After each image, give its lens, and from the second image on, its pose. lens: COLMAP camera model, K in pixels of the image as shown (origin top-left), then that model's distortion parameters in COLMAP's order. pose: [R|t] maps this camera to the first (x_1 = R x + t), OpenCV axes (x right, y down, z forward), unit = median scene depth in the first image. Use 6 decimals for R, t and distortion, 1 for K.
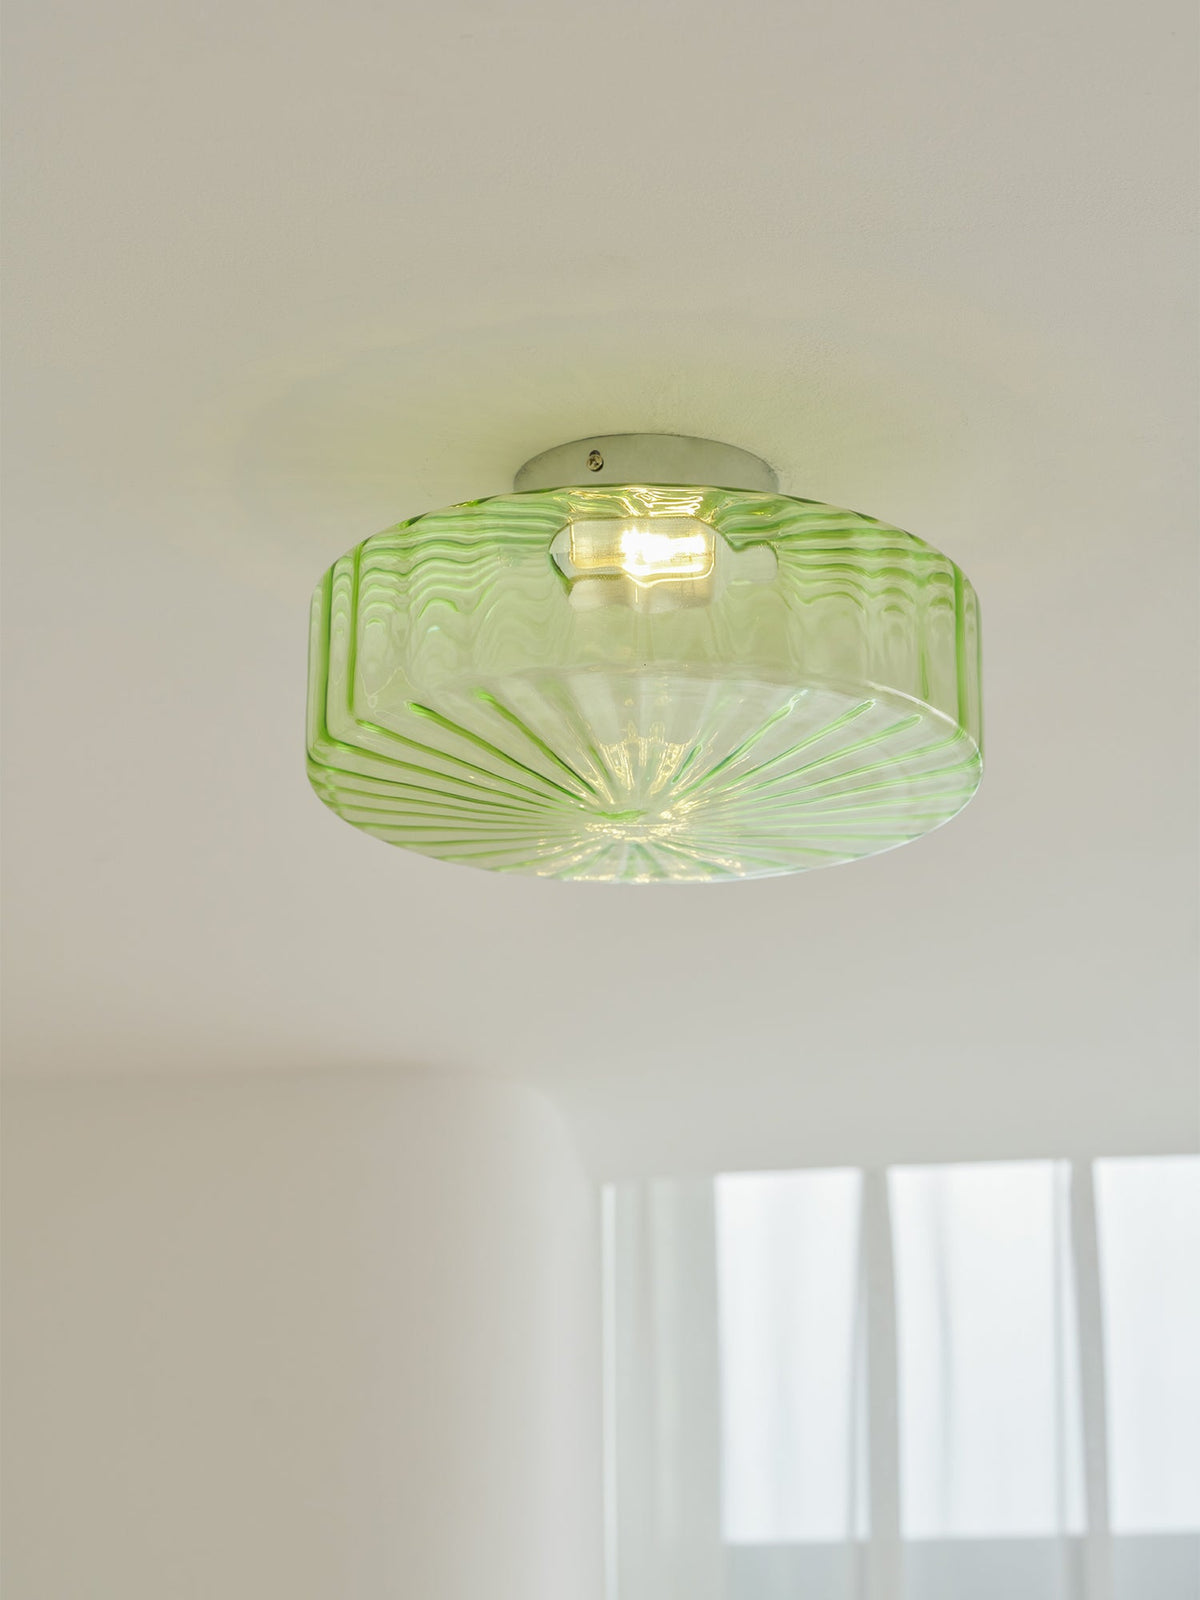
lens RADIAL K [[5457.0, 0, 605.4], [0, 5457.0, 805.5], [0, 0, 1]] dist [0.219290, 0.000000]
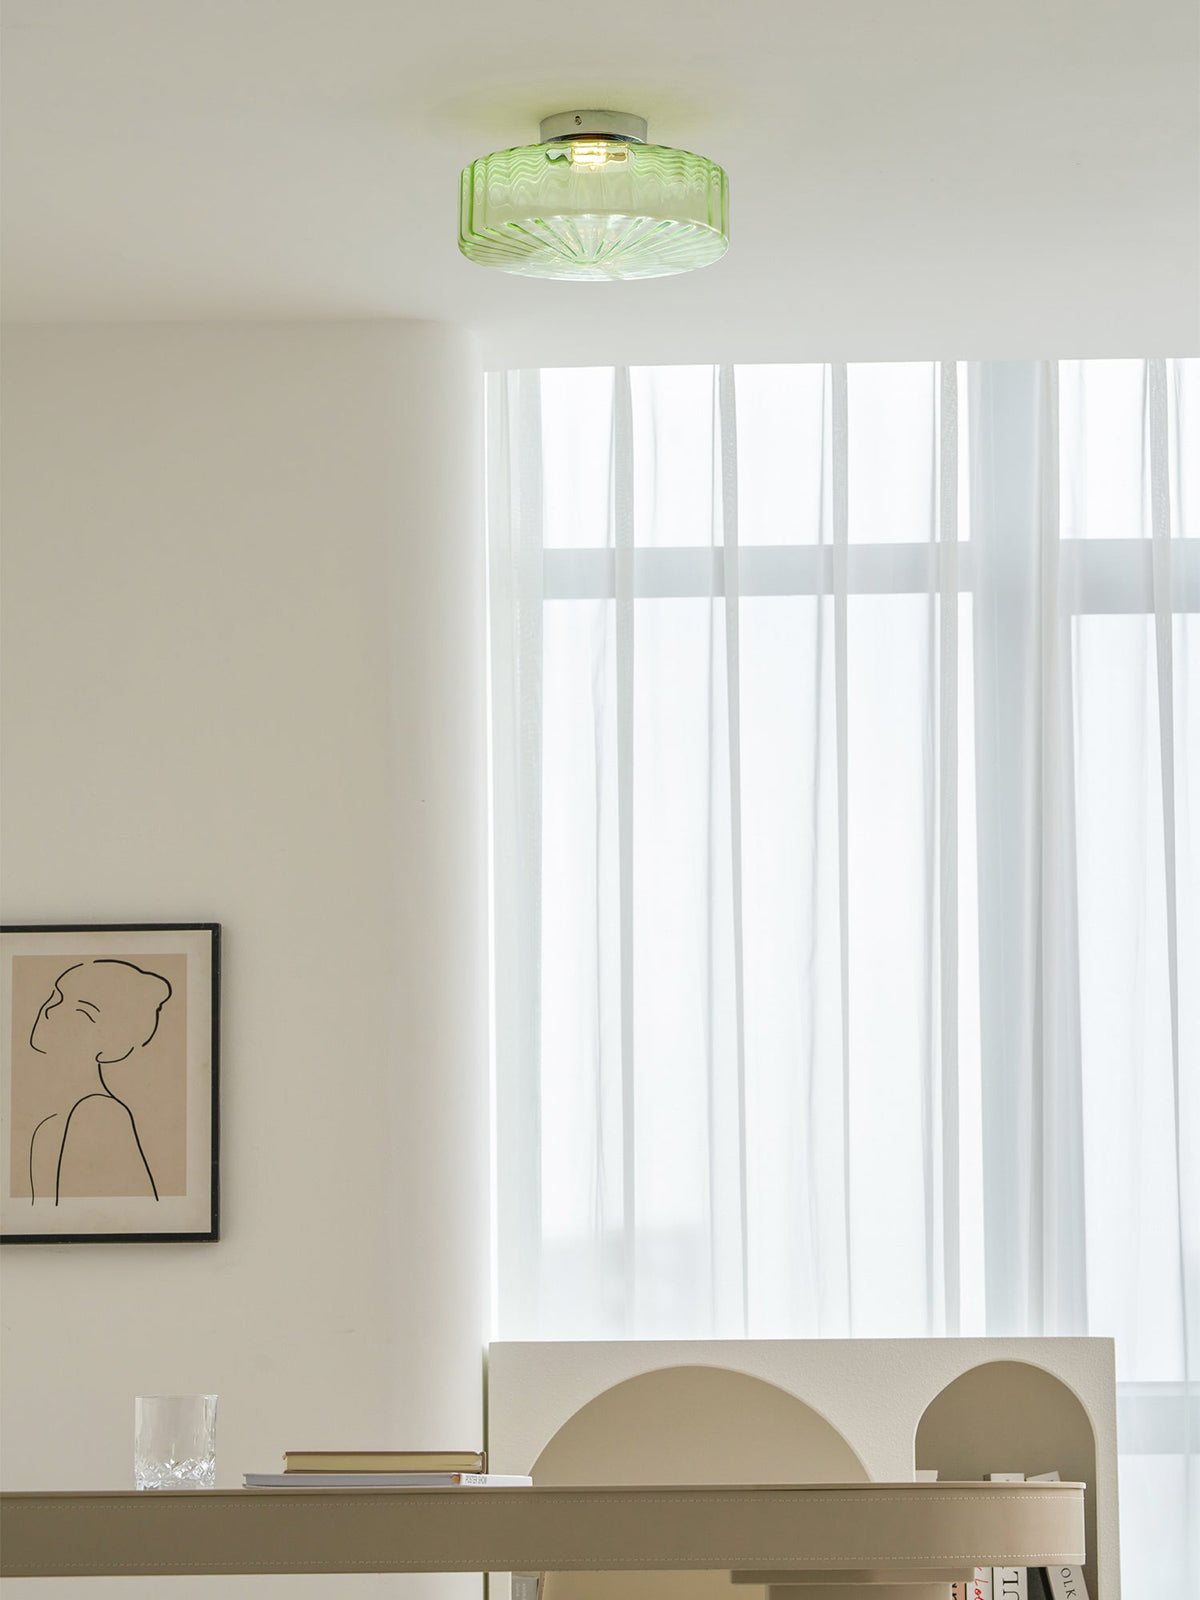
lens RADIAL K [[5457.0, 0, 607.7], [0, 5457.0, 789.1], [0, 0, 1]] dist [0.219290, 0.000000]
pose [[0.995533, 0.009155, 0.093968, -0.221390], [-0.025315, 0.984726, 0.172263, -0.194160], [-0.090956, -0.173872, 0.980559, -1.512032]]
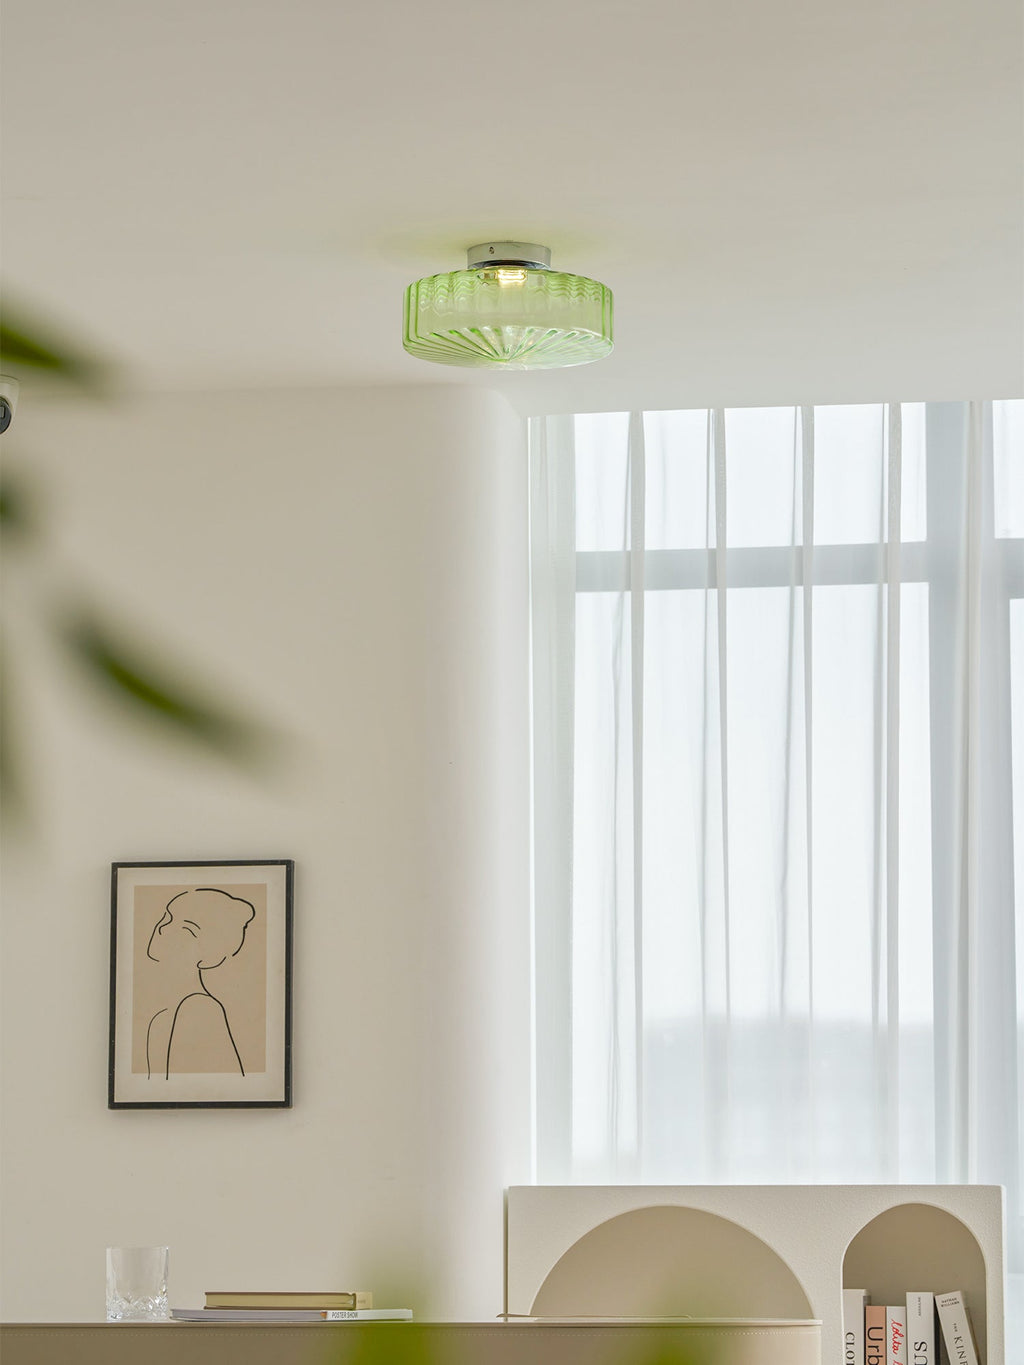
lens RADIAL K [[4655.5, 0, 516.3], [0, 4655.5, 687.1], [0, 0, 1]] dist [0.219290, 0.000000]
pose [[0.999238, -0.001953, -0.038971, 0.119646], [0.009143, 0.982662, 0.185181, -0.319911], [0.037934, -0.185396, 0.981931, -1.749340]]
